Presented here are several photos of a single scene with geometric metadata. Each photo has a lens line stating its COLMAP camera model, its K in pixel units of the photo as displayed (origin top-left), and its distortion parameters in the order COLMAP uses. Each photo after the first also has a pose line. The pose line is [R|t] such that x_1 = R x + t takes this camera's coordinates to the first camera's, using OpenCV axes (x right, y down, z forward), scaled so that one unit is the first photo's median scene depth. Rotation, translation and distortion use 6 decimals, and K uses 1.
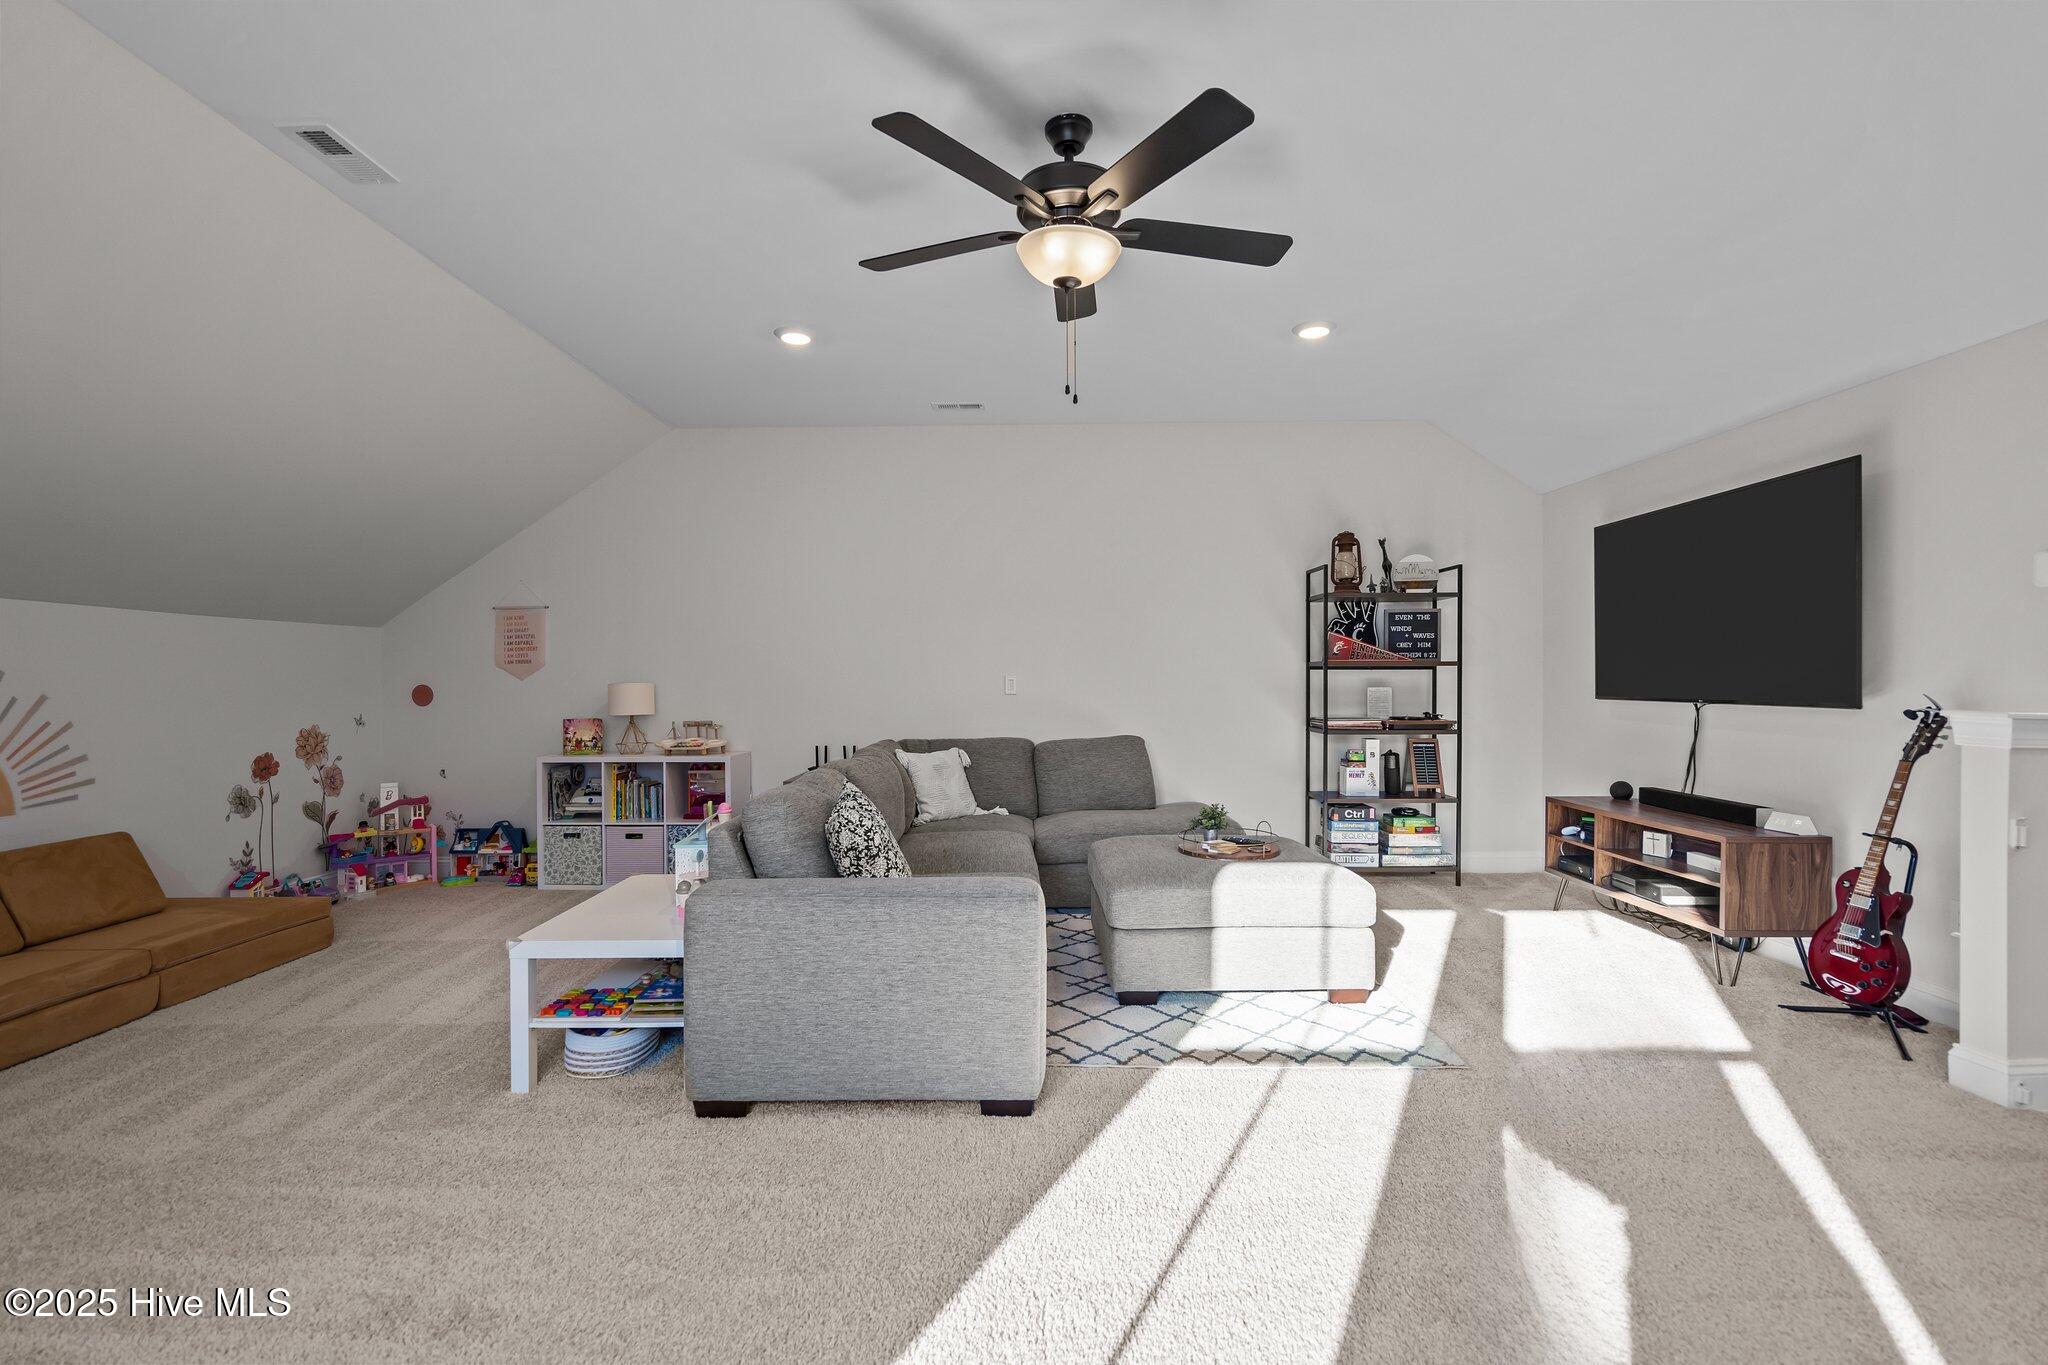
lens RADIAL K [[934.7, 0, 1019.5], [0, 934.7, 687.2], [0, 0, 1]] dist [-0.001774, -0.000170]
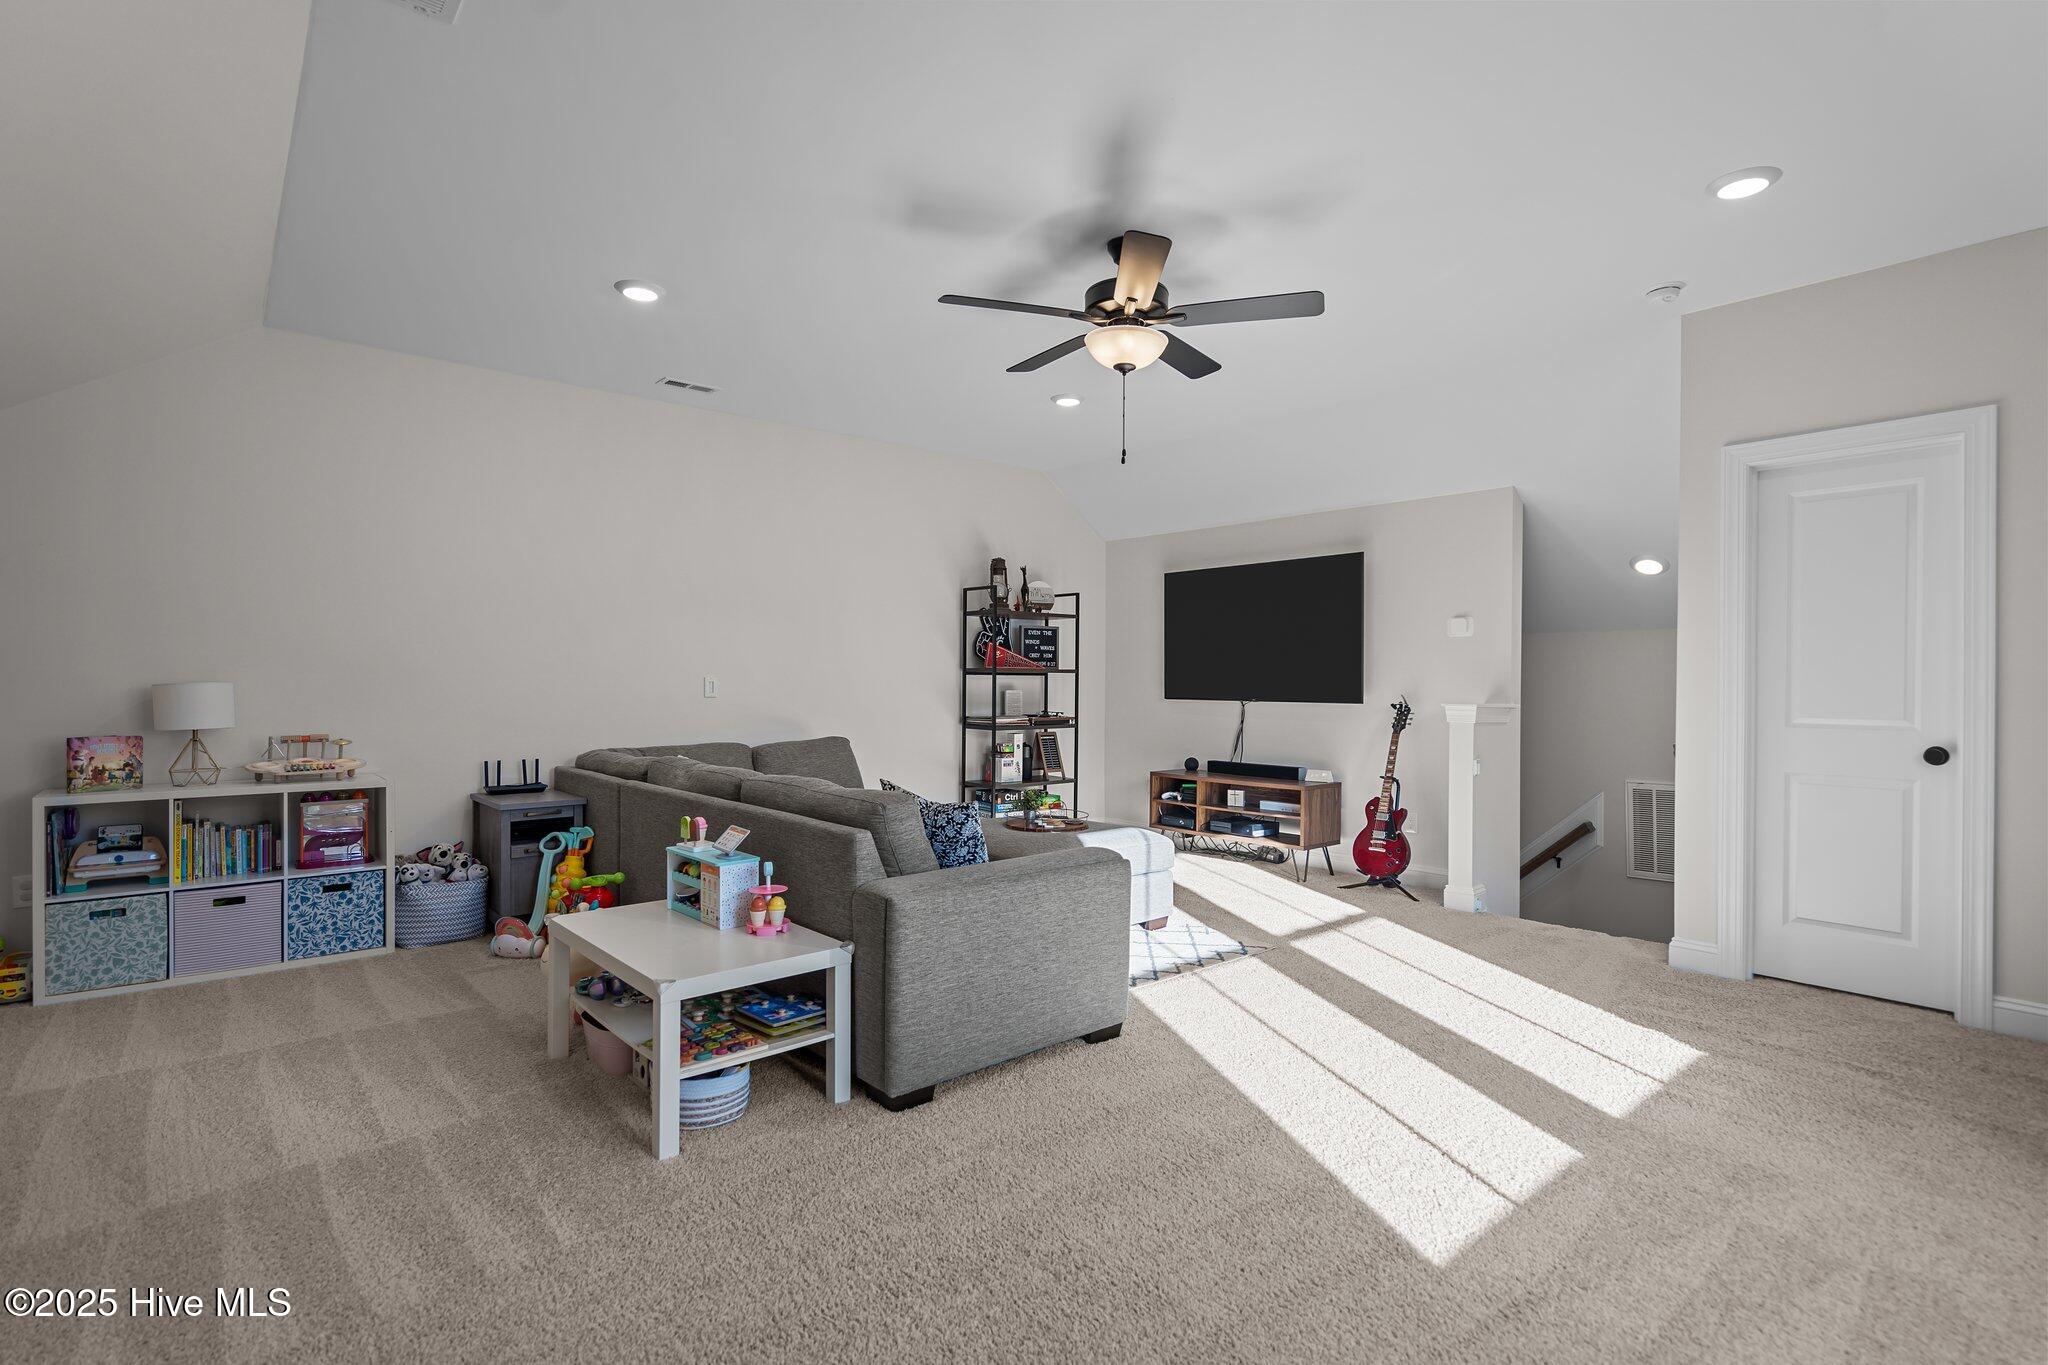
lens RADIAL K [[988.4, 0, 1024.0], [0, 988.4, 682.5], [0, 0, 1]] dist [-0.001023, -0.000157]
pose [[0.749244, 0.006098, 0.662266, -0.490717], [-0.001368, 0.999970, -0.007661, 0.000024], [-0.662292, 0.004834, 0.749230, 0.051026]]
